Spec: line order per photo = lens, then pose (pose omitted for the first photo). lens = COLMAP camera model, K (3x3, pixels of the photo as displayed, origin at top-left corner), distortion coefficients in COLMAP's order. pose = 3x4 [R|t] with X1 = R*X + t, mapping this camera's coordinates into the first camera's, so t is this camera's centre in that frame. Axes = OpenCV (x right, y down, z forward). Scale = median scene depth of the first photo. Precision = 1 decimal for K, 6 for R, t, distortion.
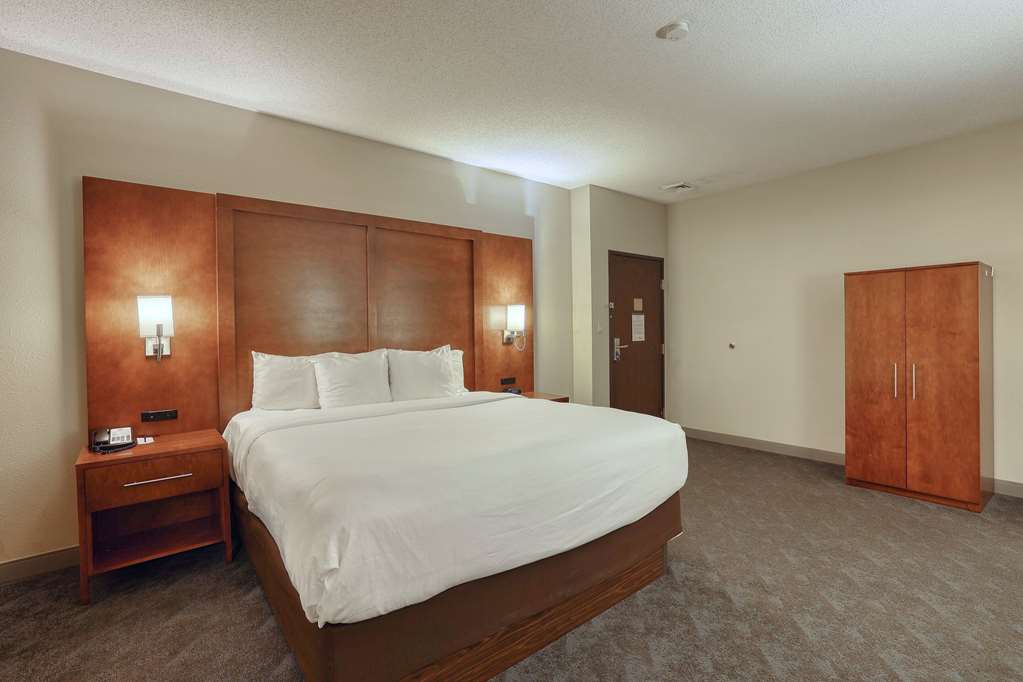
lens RADIAL K [[471.3, 0, 511.5], [0, 471.3, 329.8], [0, 0, 1]] dist [-0.028005, -0.000030]
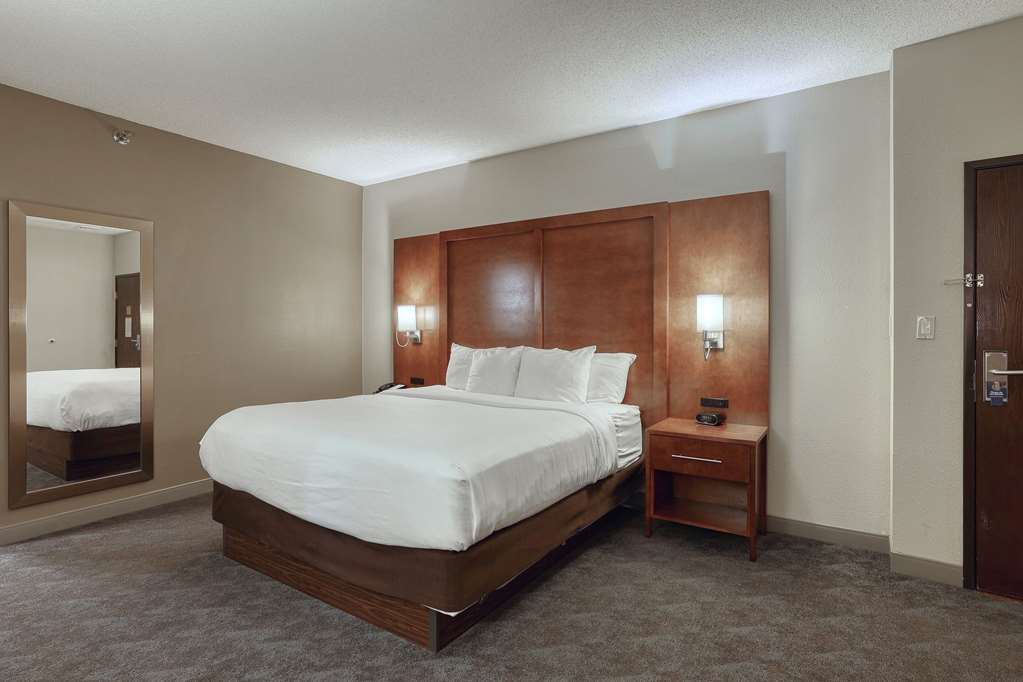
lens RADIAL K [[523.6, 0, 511.2], [0, 523.6, 328.7], [0, 0, 1]] dist [-0.028607, 0.000145]
pose [[0.300949, 0.010263, -0.953585, 0.695616], [-0.008897, 0.999929, 0.007954, -0.005850], [0.953599, 0.006090, 0.301018, 0.514333]]
